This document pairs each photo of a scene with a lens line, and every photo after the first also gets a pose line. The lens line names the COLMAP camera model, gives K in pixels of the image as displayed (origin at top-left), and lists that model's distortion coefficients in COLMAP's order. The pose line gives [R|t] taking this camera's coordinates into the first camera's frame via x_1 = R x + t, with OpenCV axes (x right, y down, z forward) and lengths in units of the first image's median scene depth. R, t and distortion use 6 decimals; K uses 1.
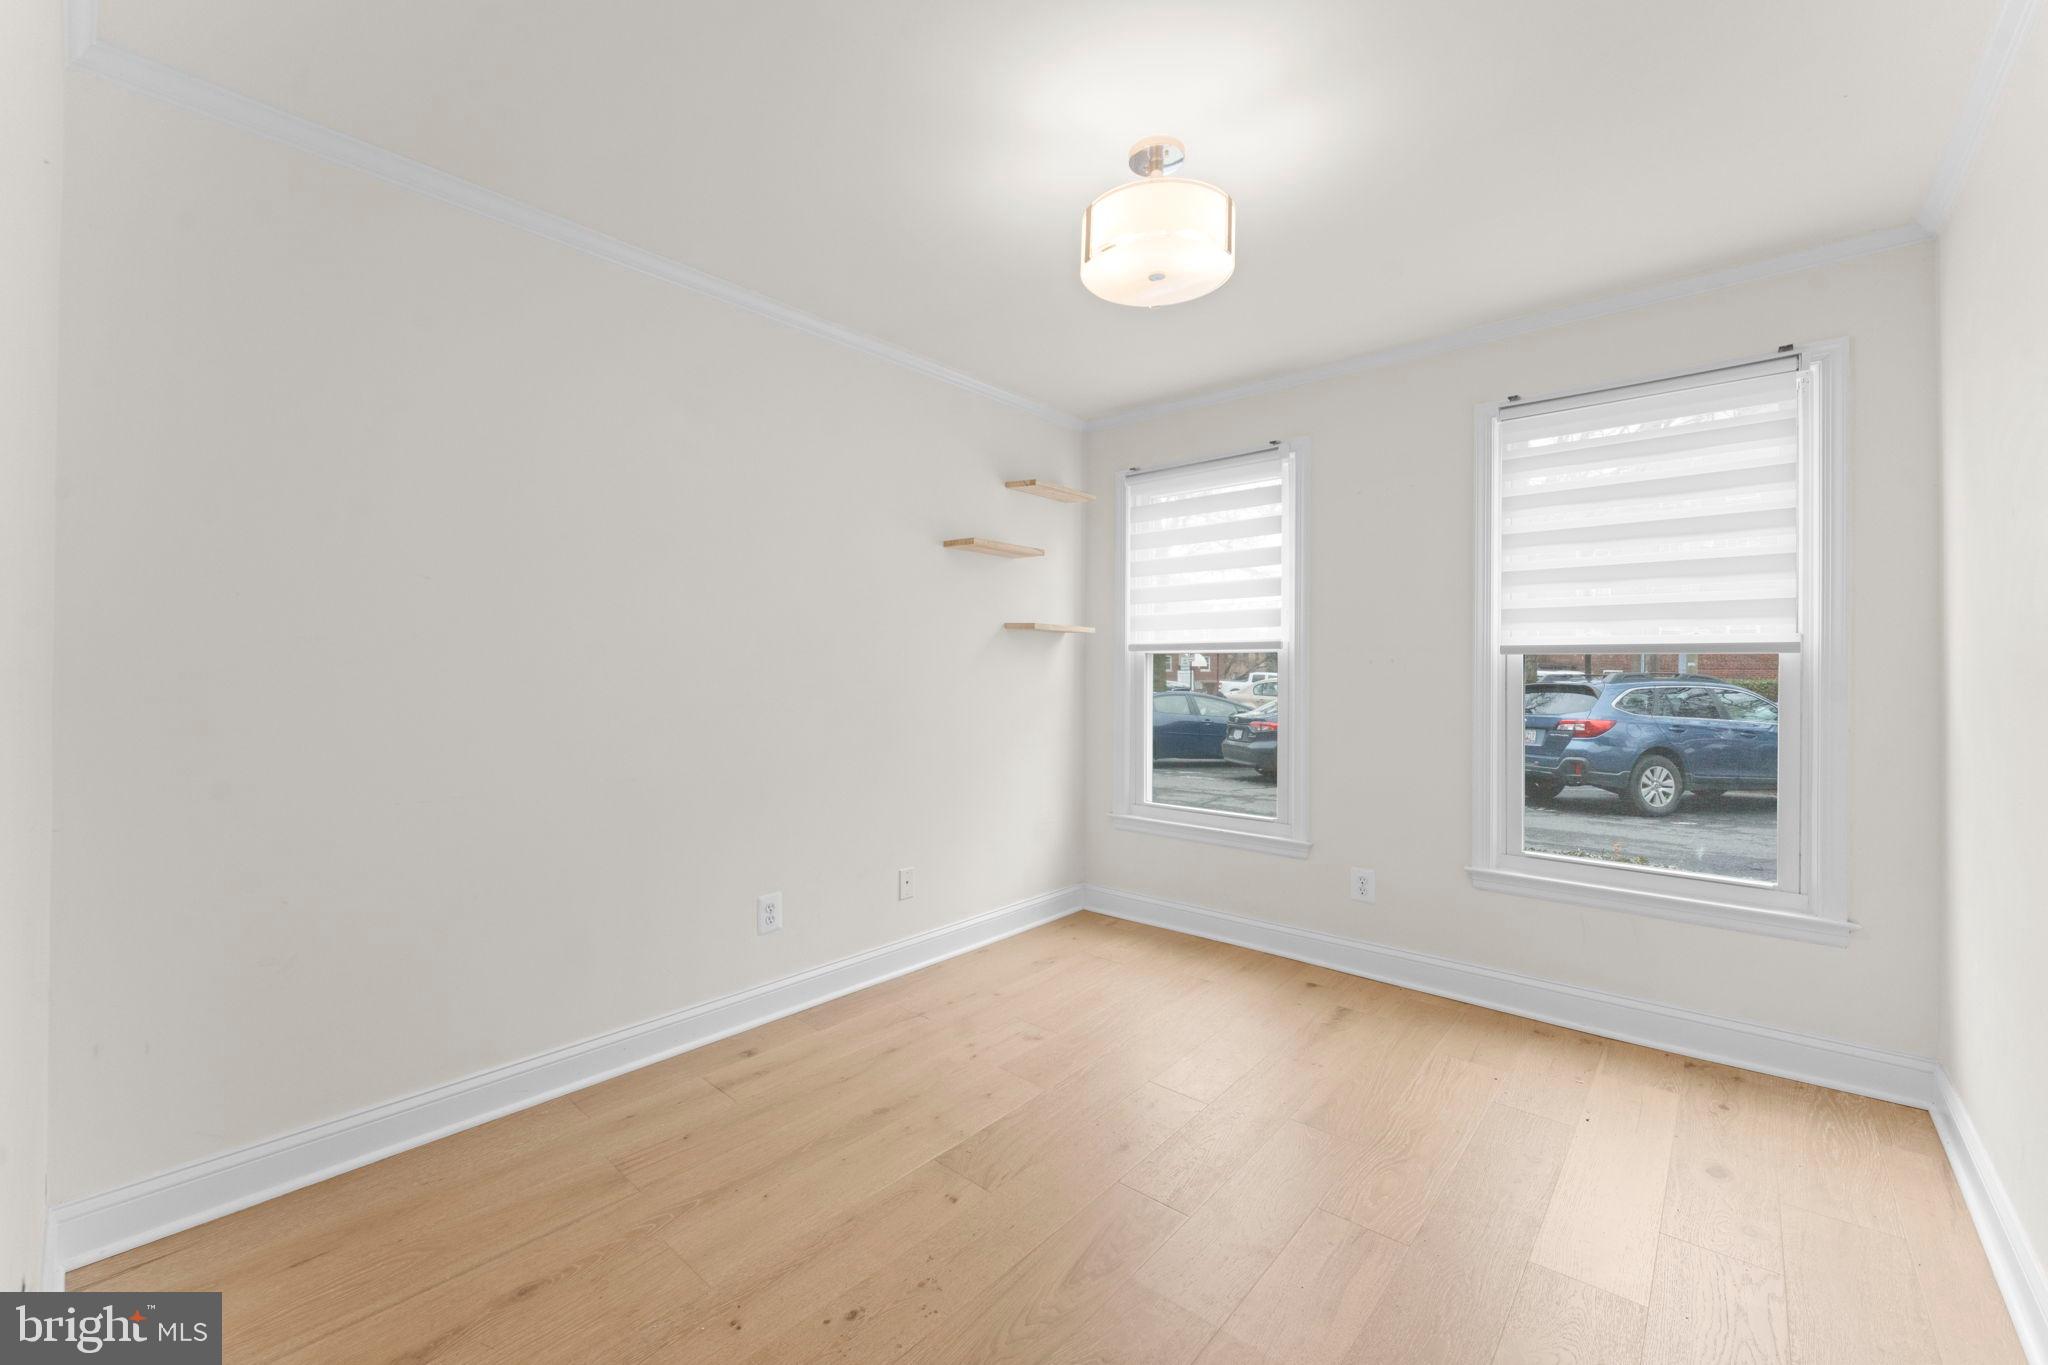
lens RADIAL K [[829.5, 0, 1032.6], [0, 829.5, 669.1], [0, 0, 1]] dist [-0.015938, 0.000001]
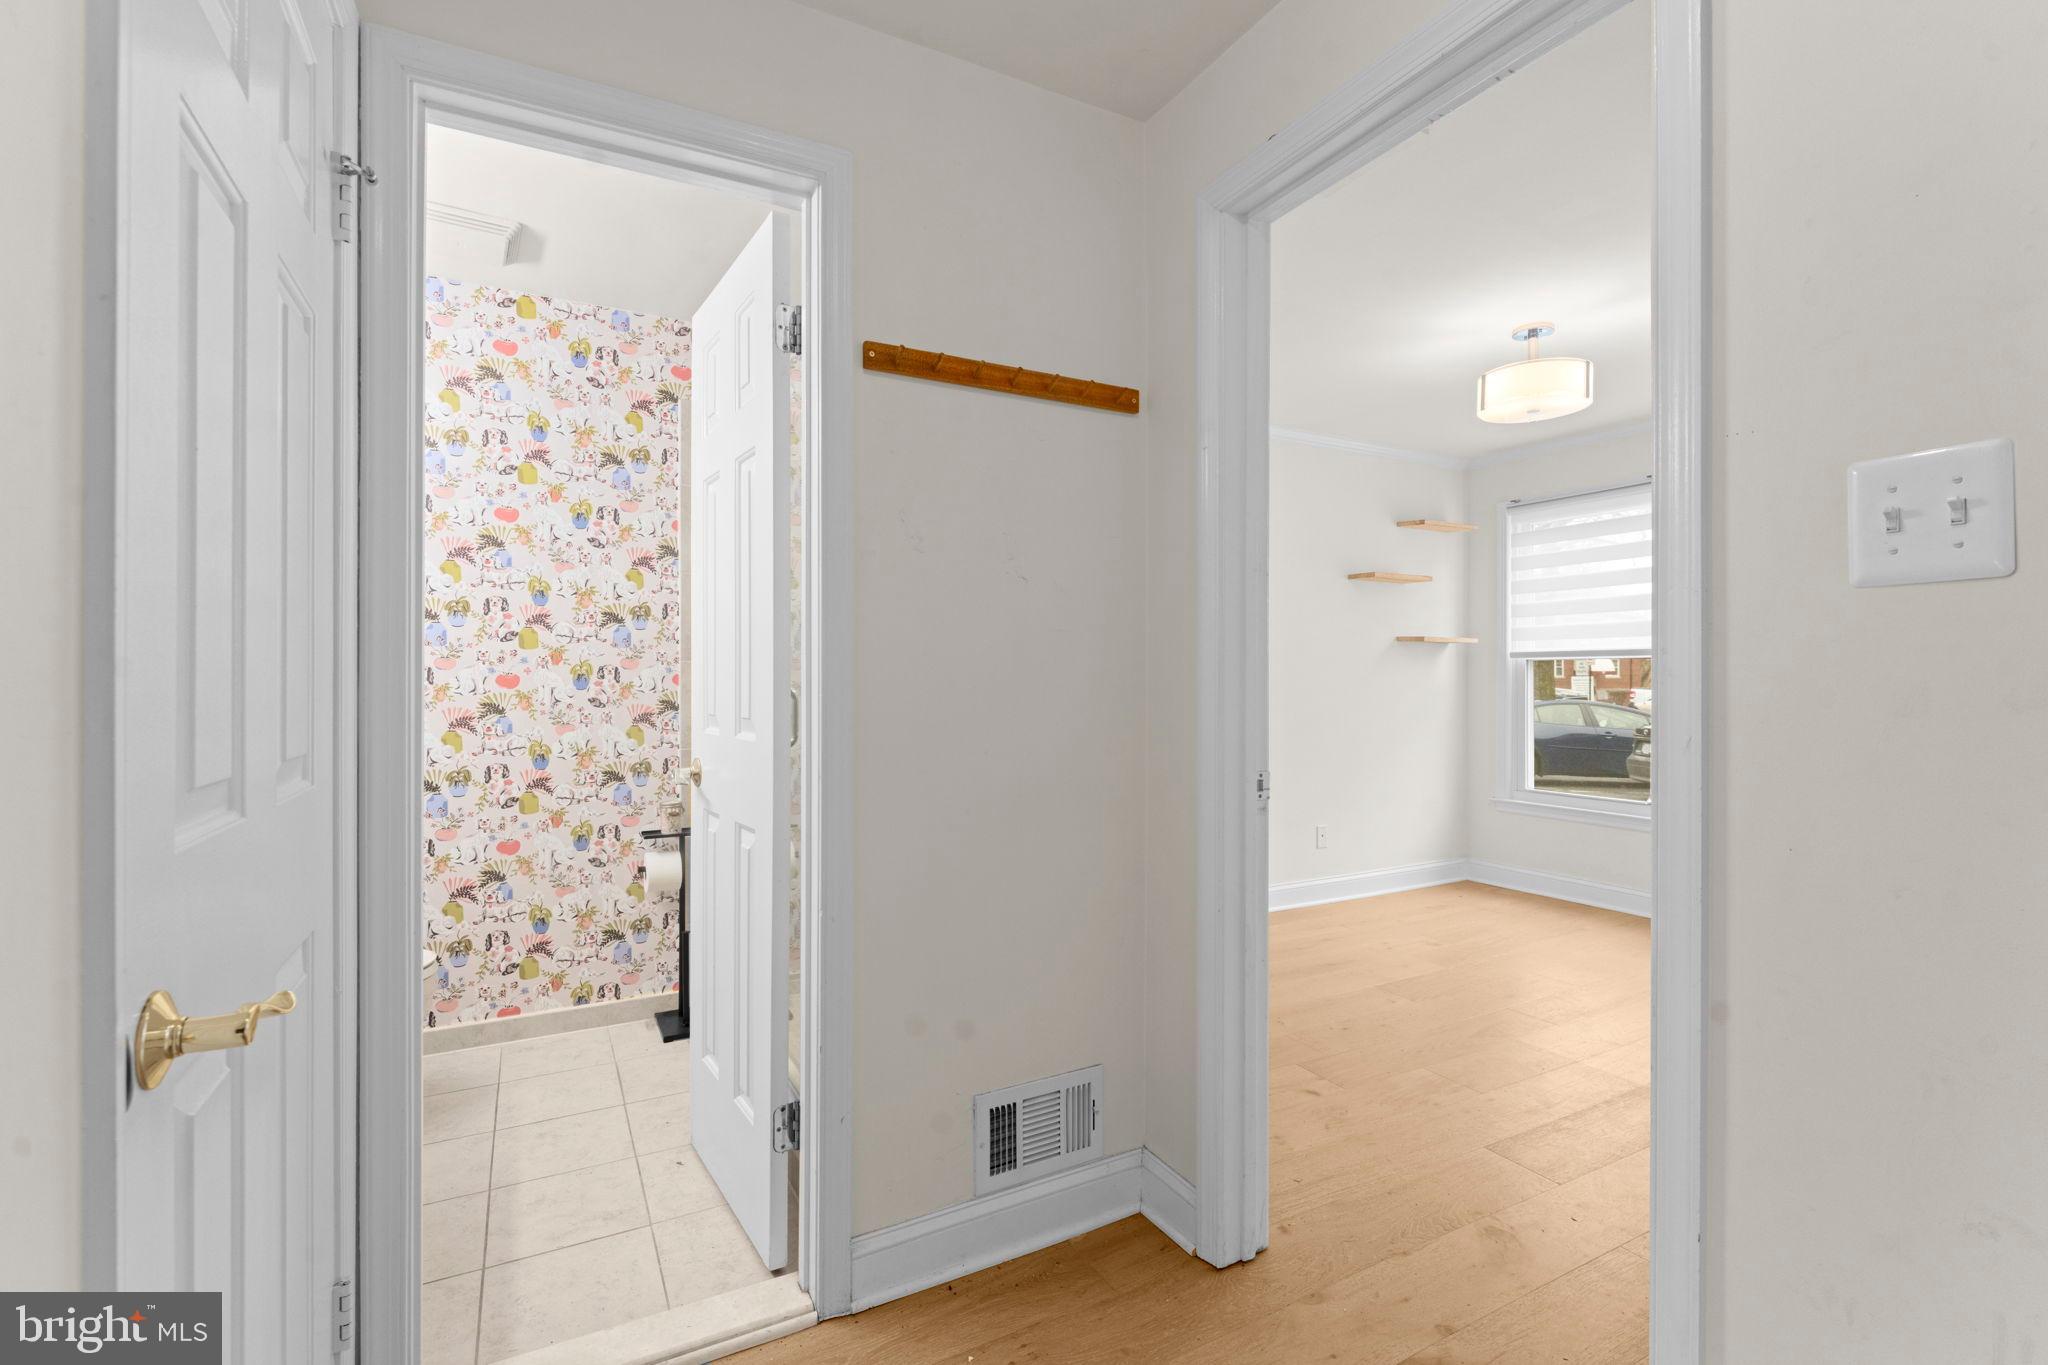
lens RADIAL K [[911.6, 0, 1019.1], [0, 911.6, 676.5], [0, 0, 1]] dist [-0.002415, -0.000264]
pose [[0.930946, -0.003331, -0.365141, -0.057661], [0.003436, 0.999994, -0.000362, 0.002113], [0.365140, -0.000918, 0.930952, -0.433652]]
